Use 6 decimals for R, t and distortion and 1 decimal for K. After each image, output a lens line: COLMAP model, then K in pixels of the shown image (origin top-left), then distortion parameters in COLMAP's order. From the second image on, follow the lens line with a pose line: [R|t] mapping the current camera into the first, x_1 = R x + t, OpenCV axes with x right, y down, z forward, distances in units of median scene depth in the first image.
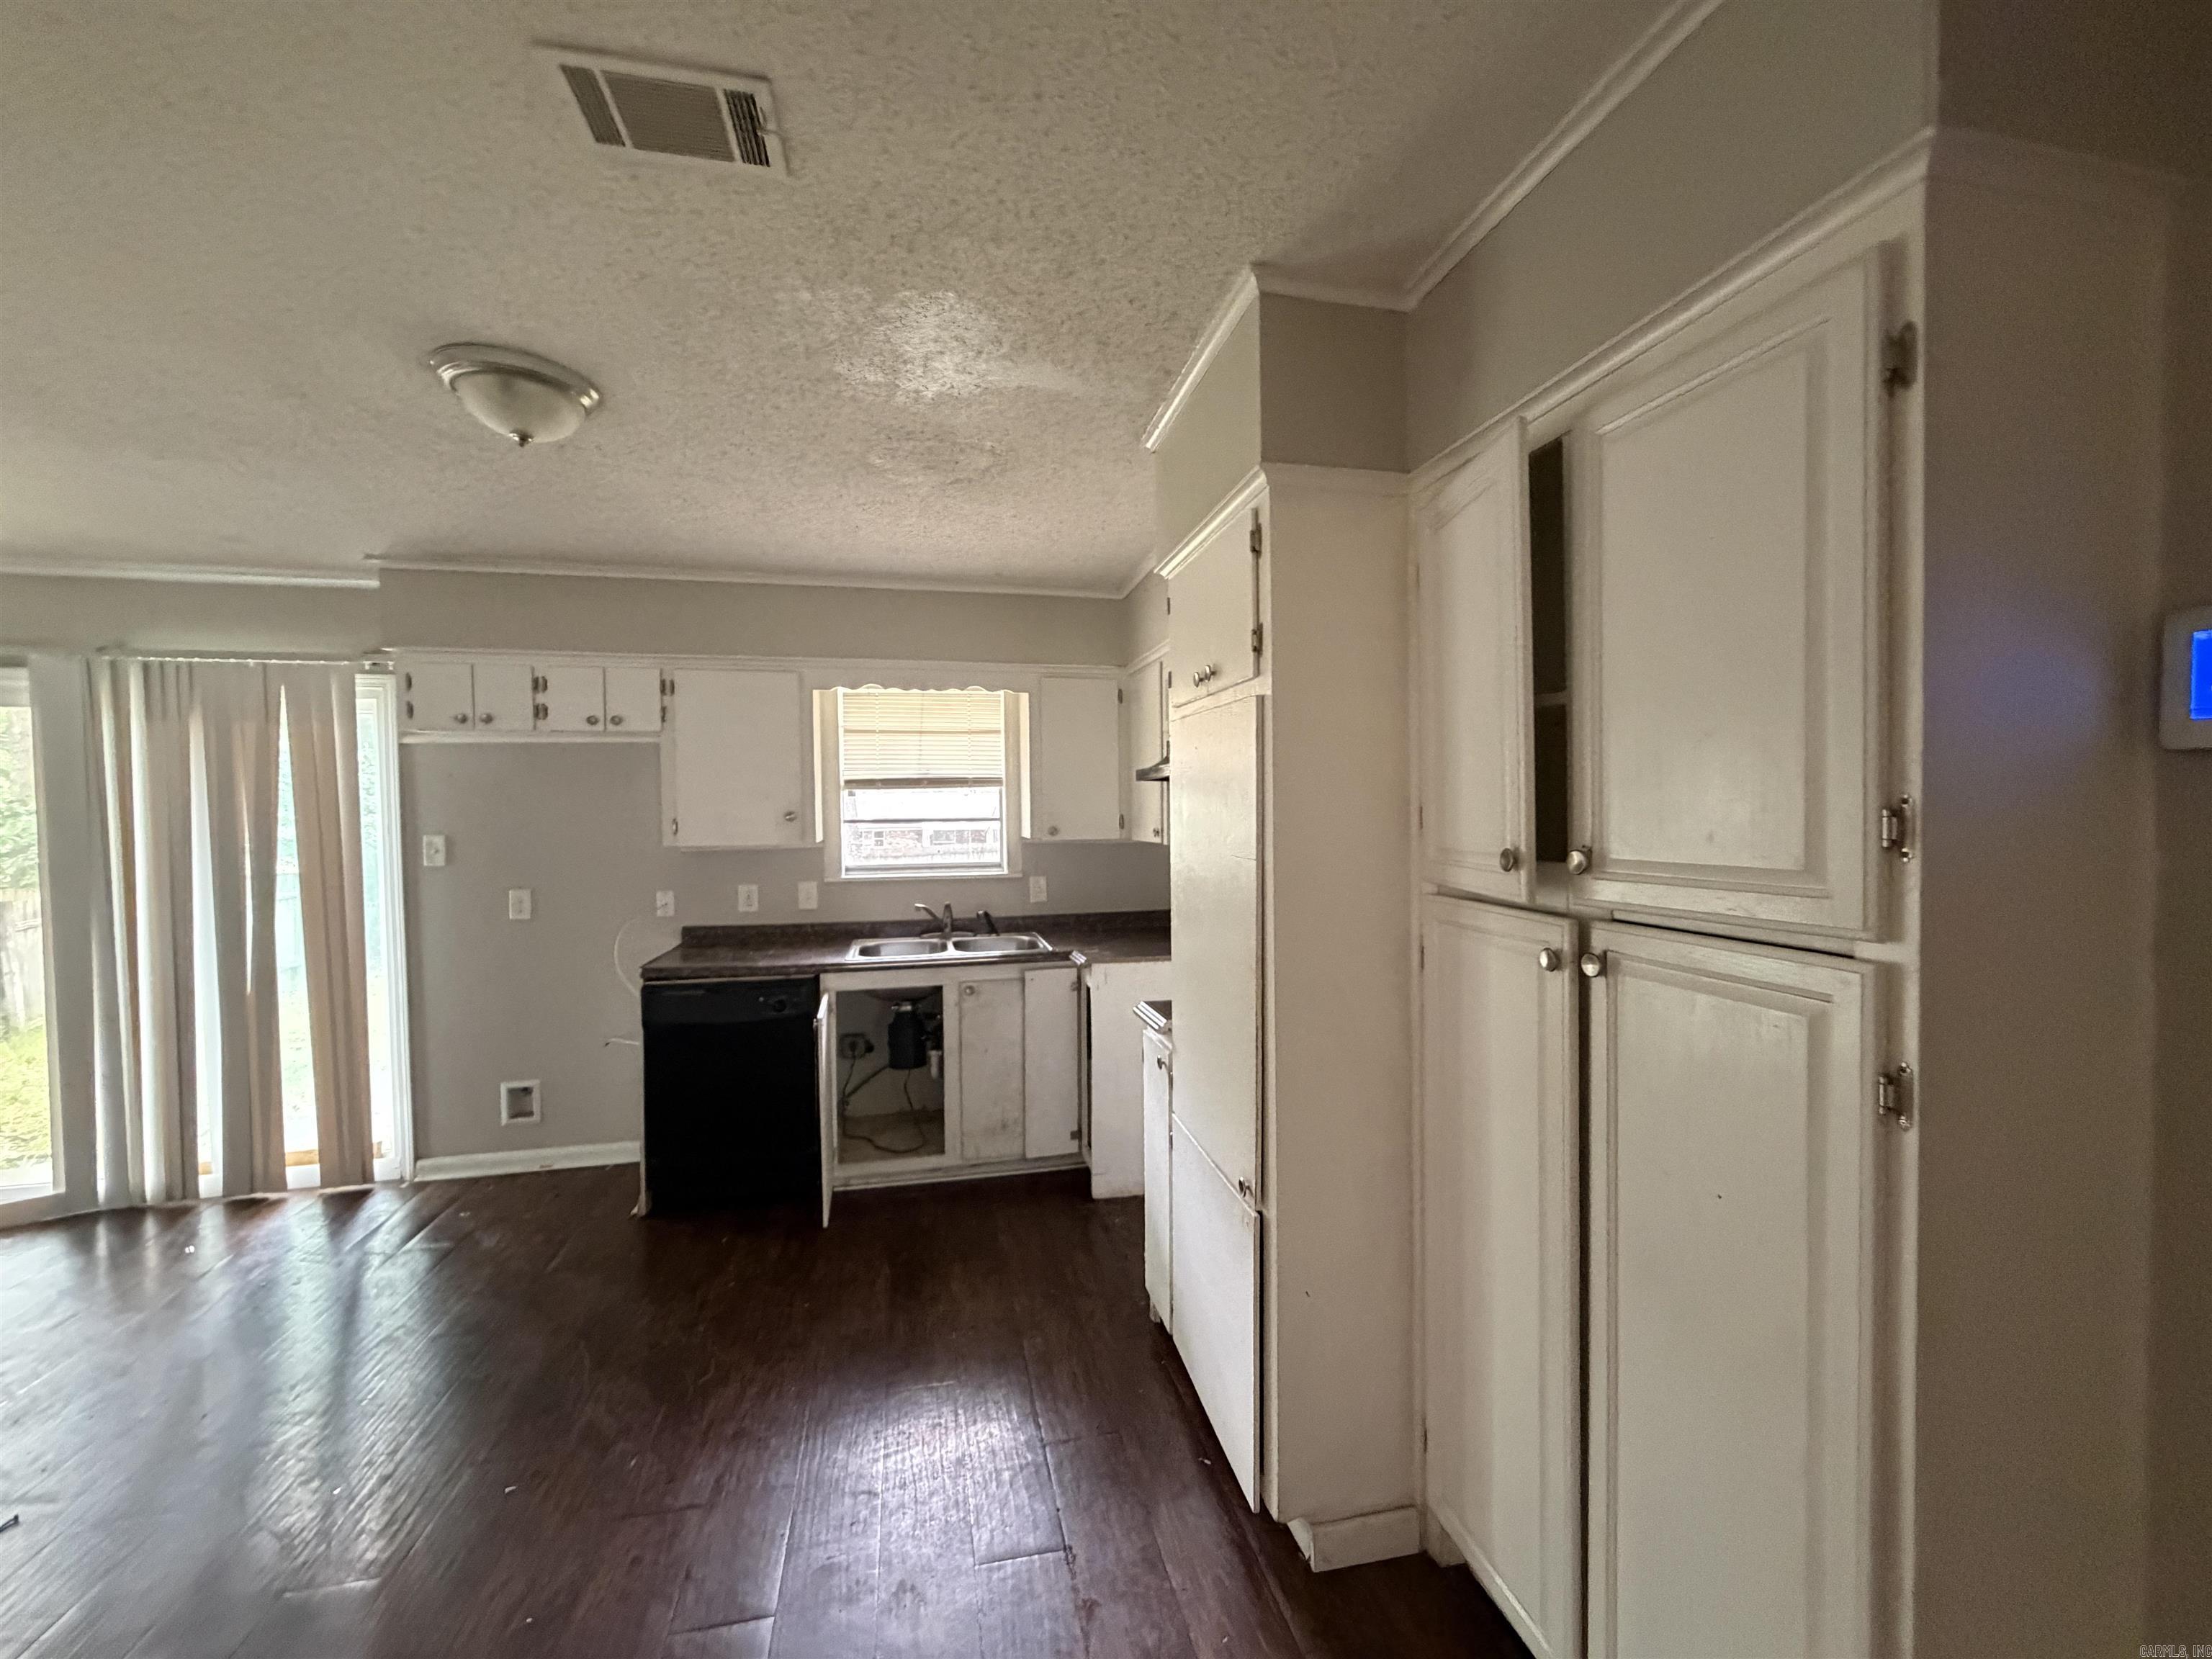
lens RADIAL K [[880.7, 0, 1101.1], [0, 880.7, 829.9], [0, 0, 1]] dist [0.001952, 0.000173]
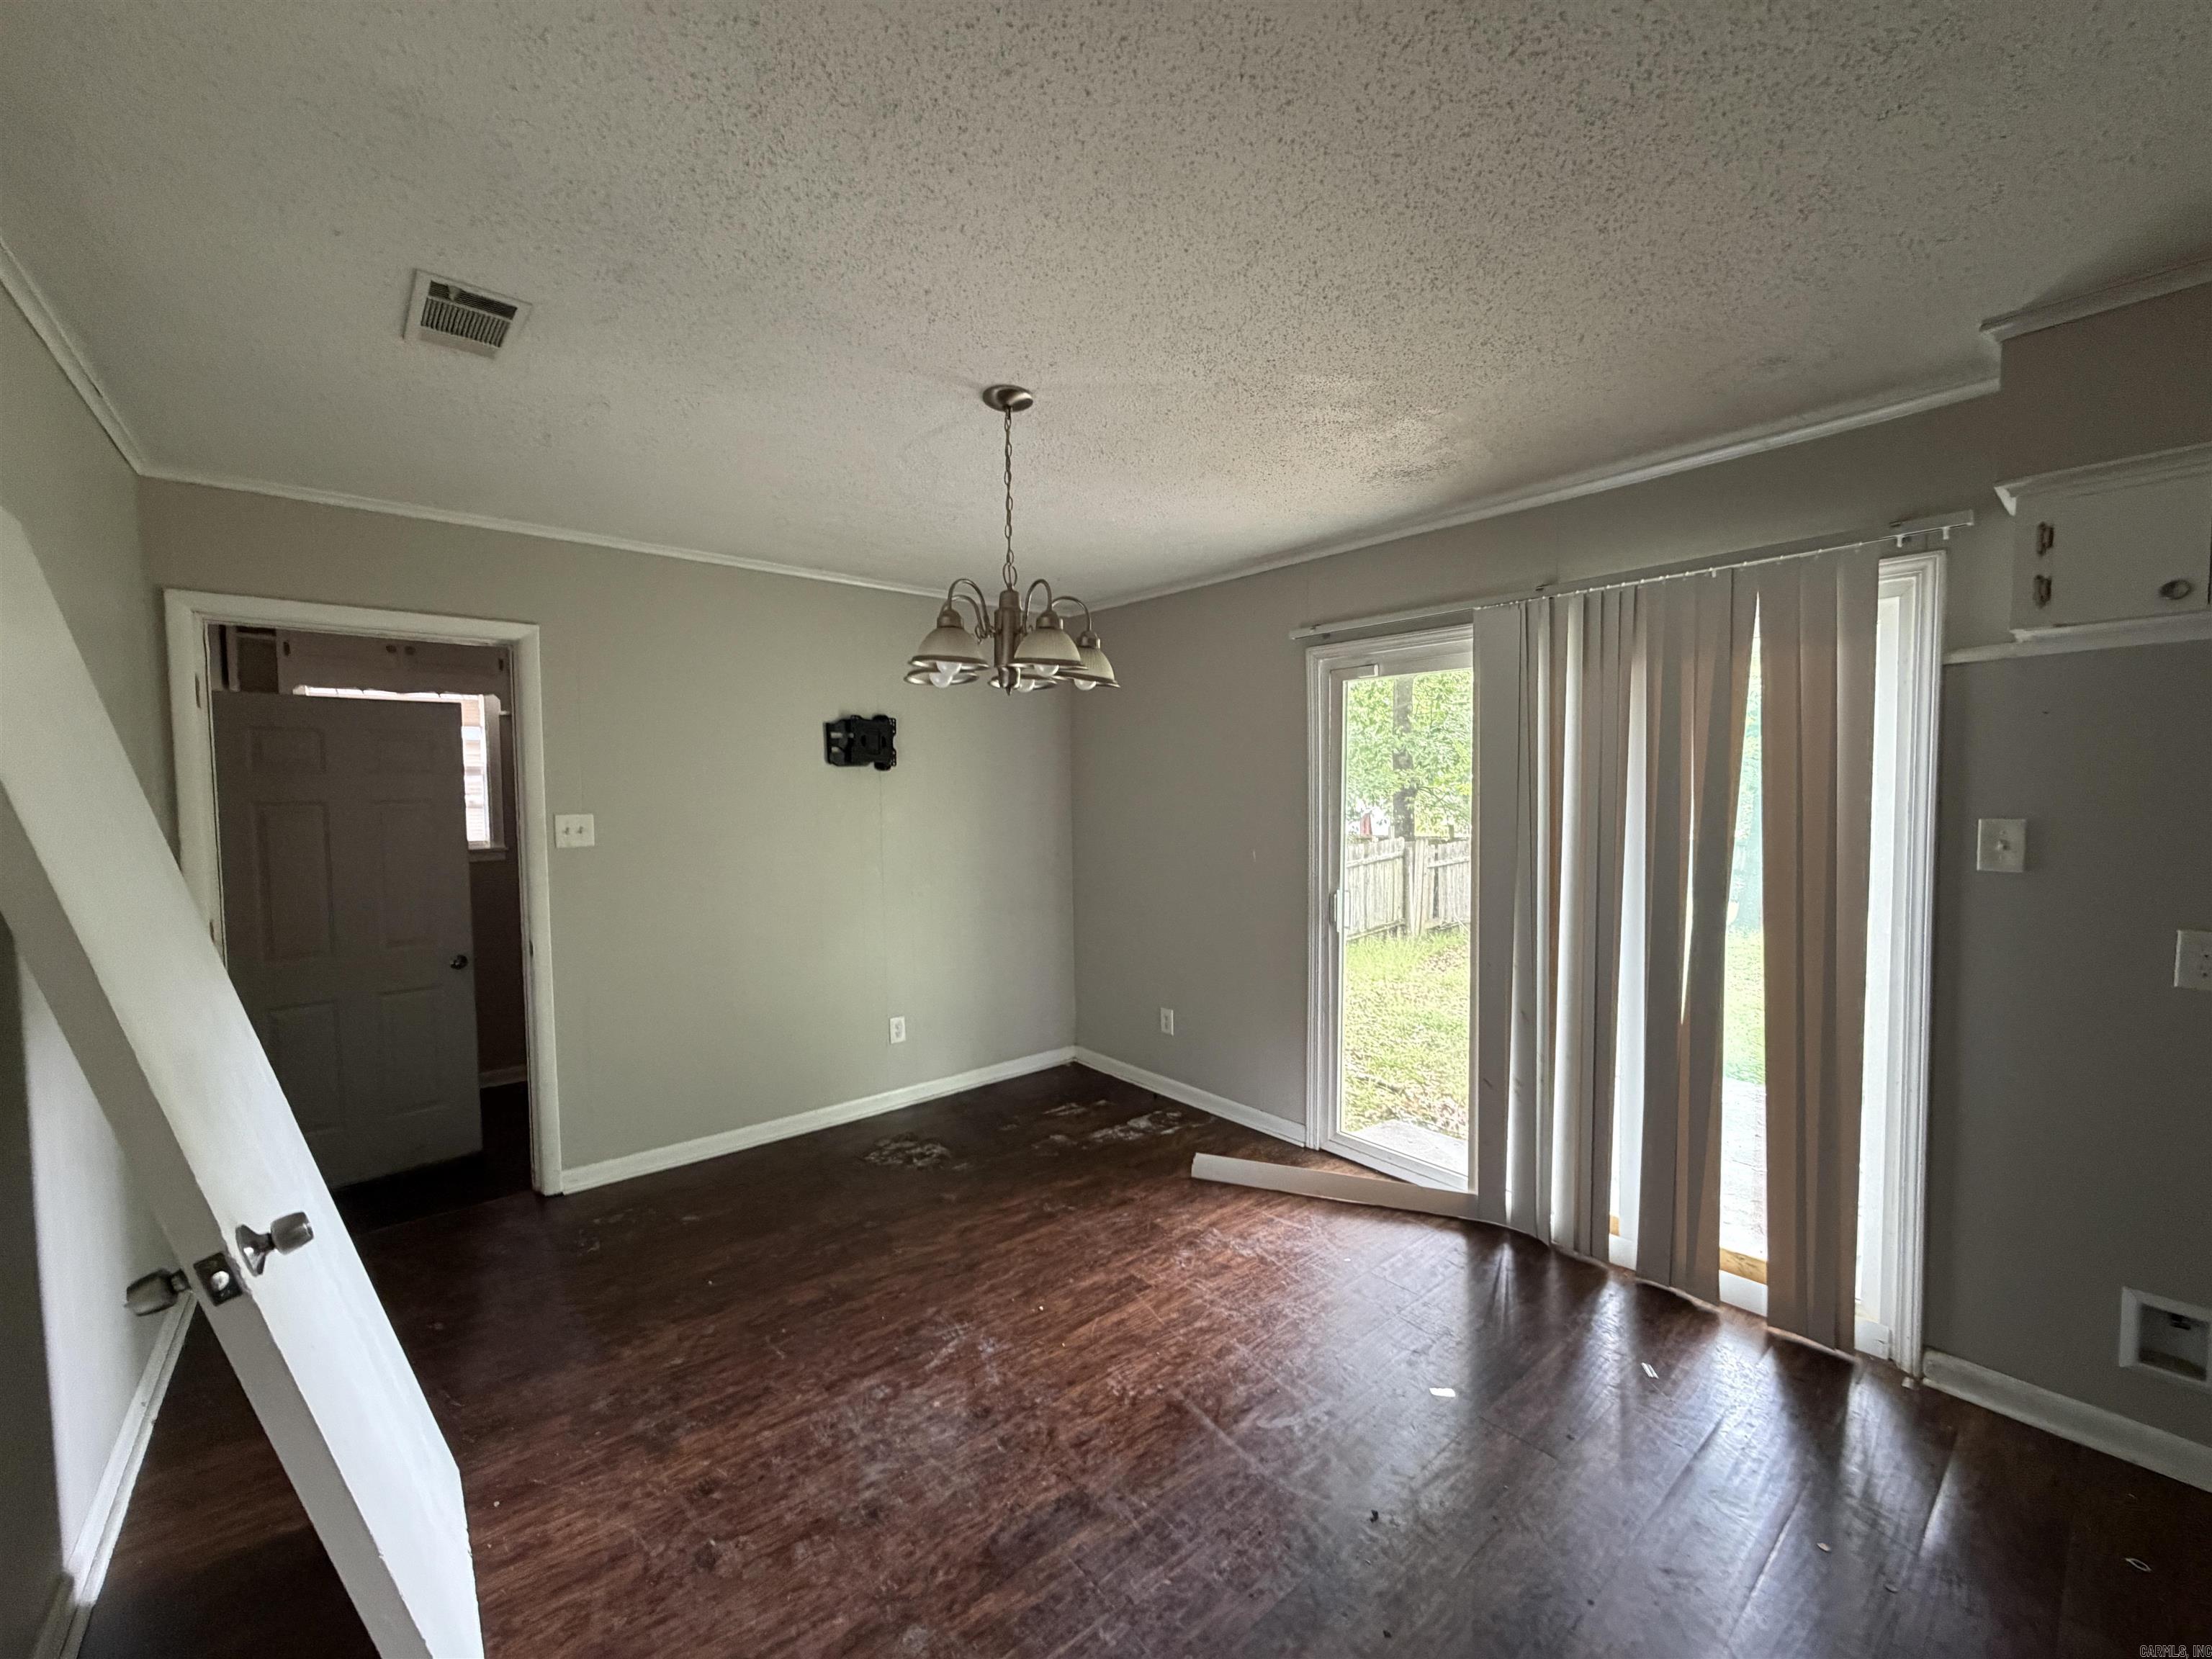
lens RADIAL K [[880.7, 0, 1101.1], [0, 880.7, 829.9], [0, 0, 1]] dist [0.001952, 0.000173]
pose [[0.463858, 0.044046, -0.884814, -0.520840], [-0.019762, 0.999029, 0.039371, 0.002203], [0.885689, -0.000777, 0.464278, 0.211384]]
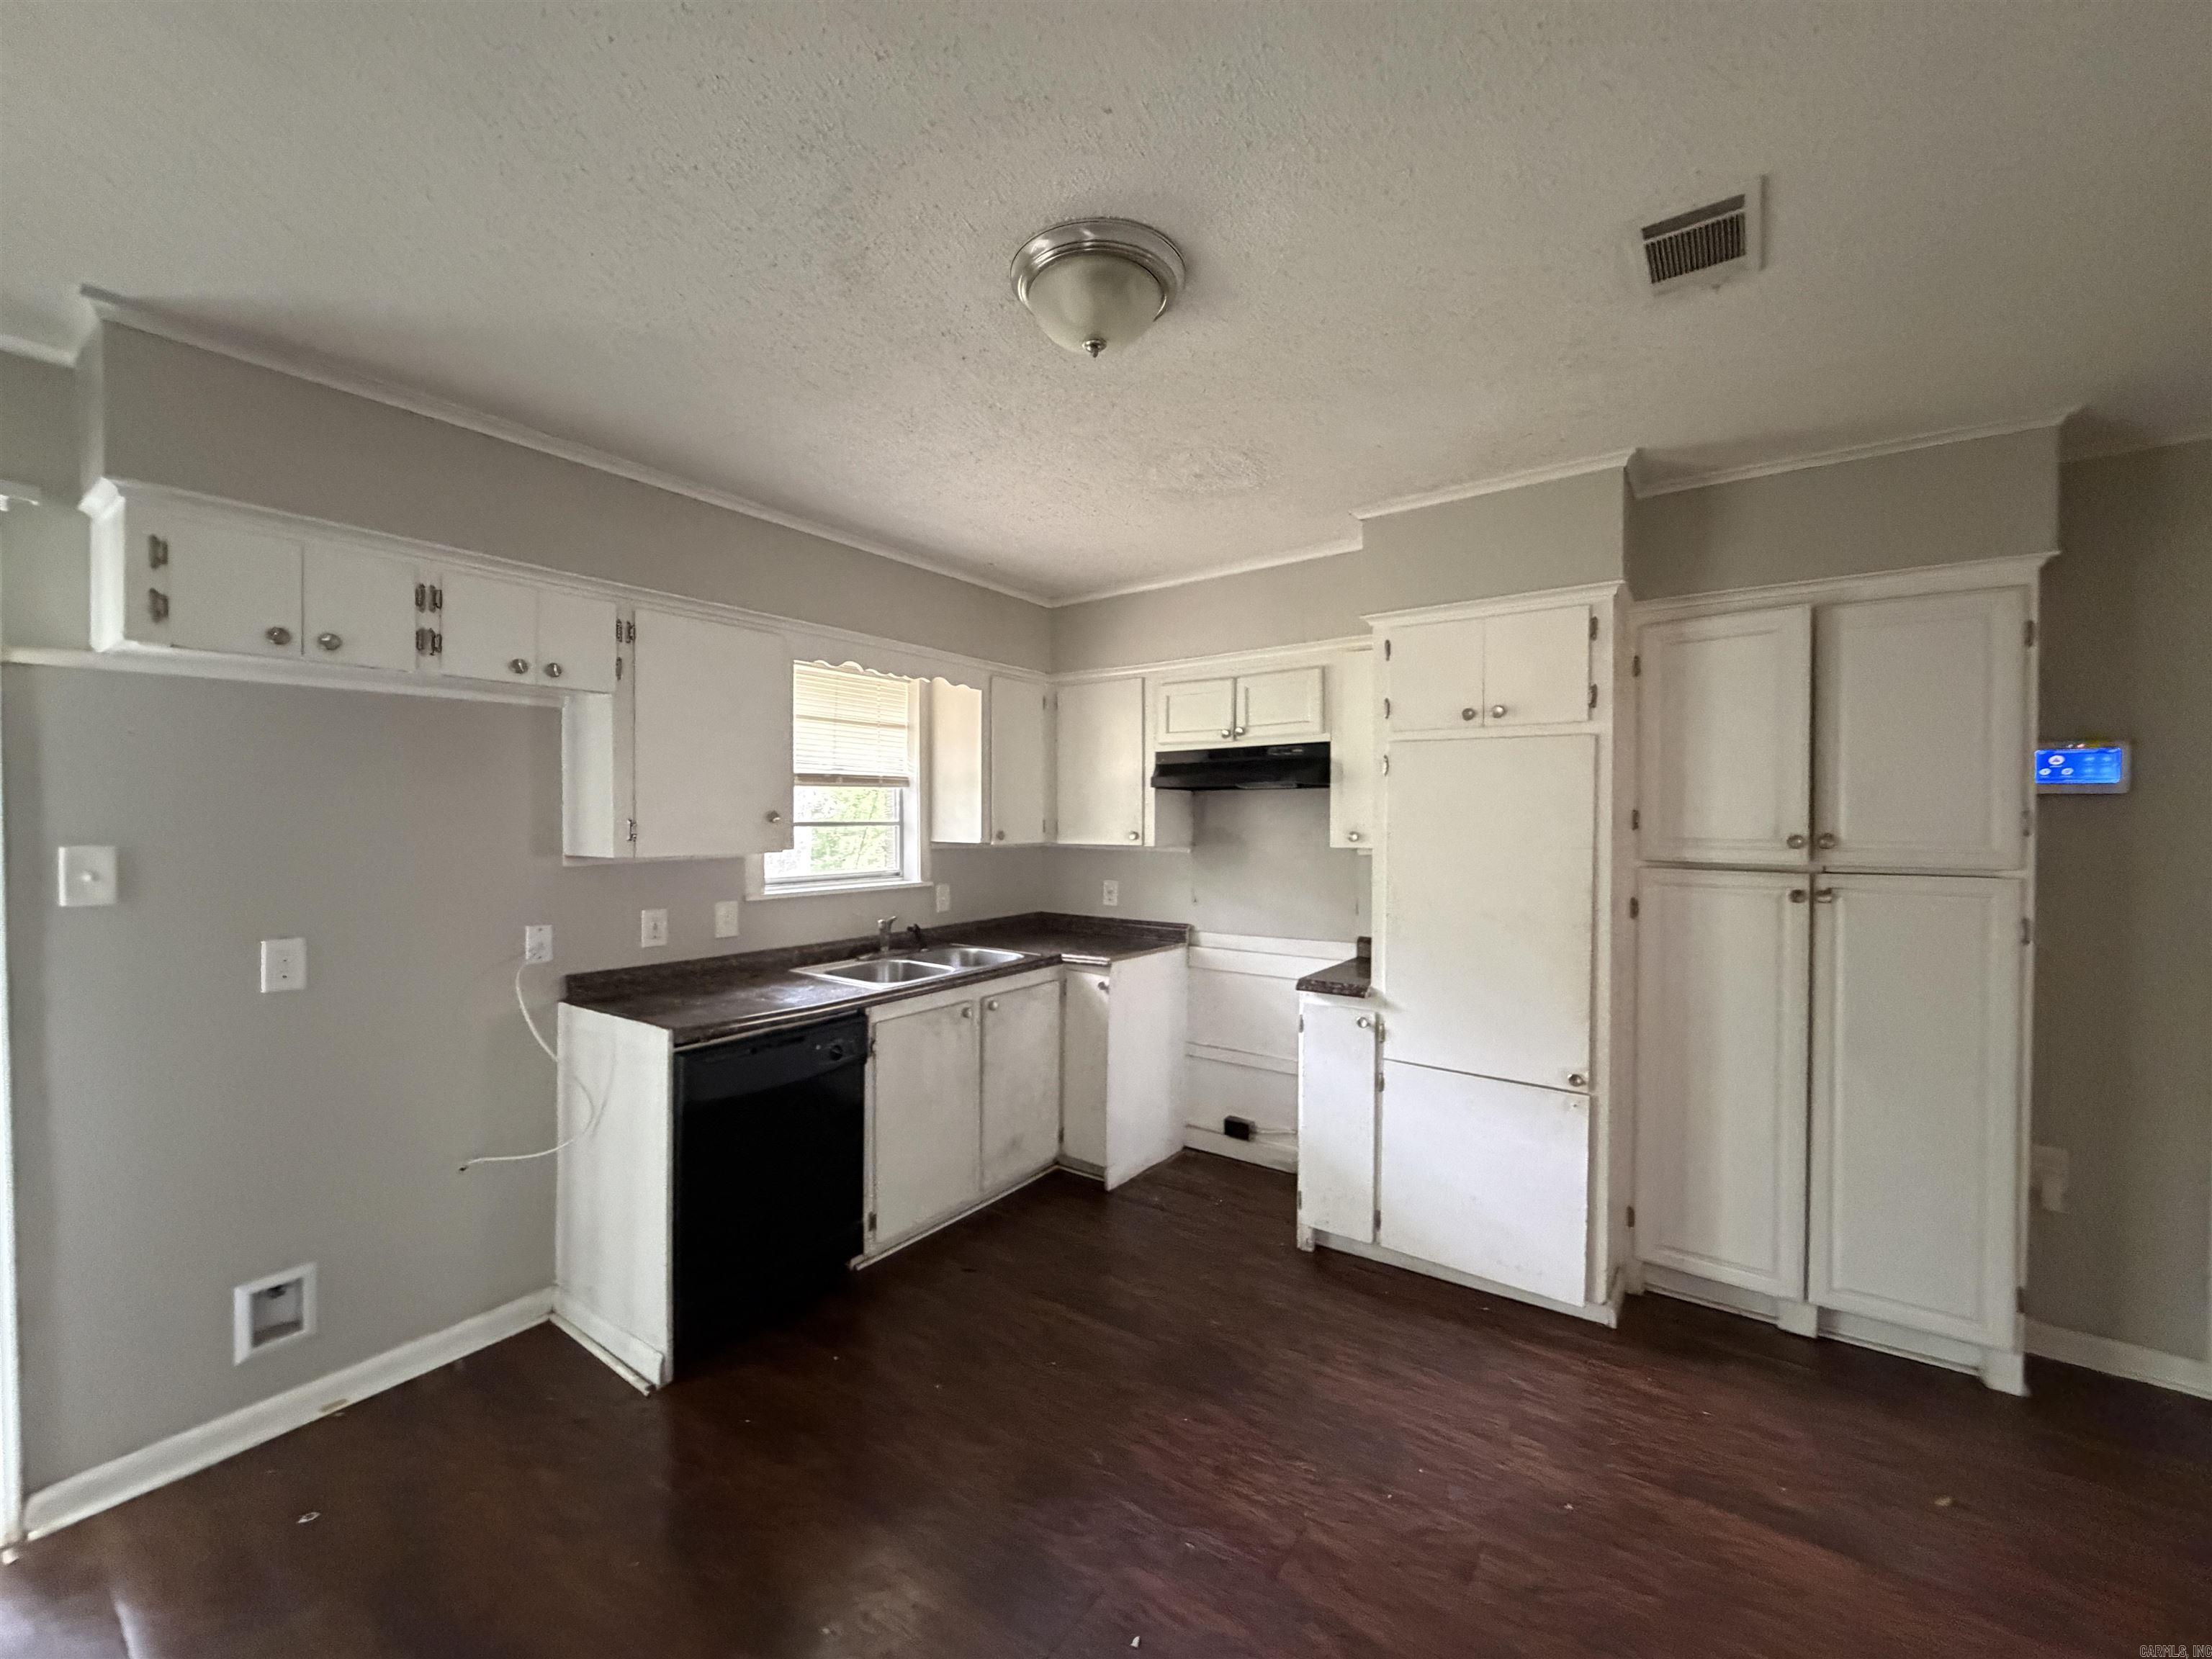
lens RADIAL K [[878.7, 0, 1098.7], [0, 878.7, 832.7], [0, 0, 1]] dist [0.001051, 0.000636]
pose [[0.746012, -0.001219, 0.665931, -0.660807], [0.007388, 0.999952, -0.006446, 0.005618], [-0.665891, 0.009729, 0.745986, 0.220636]]
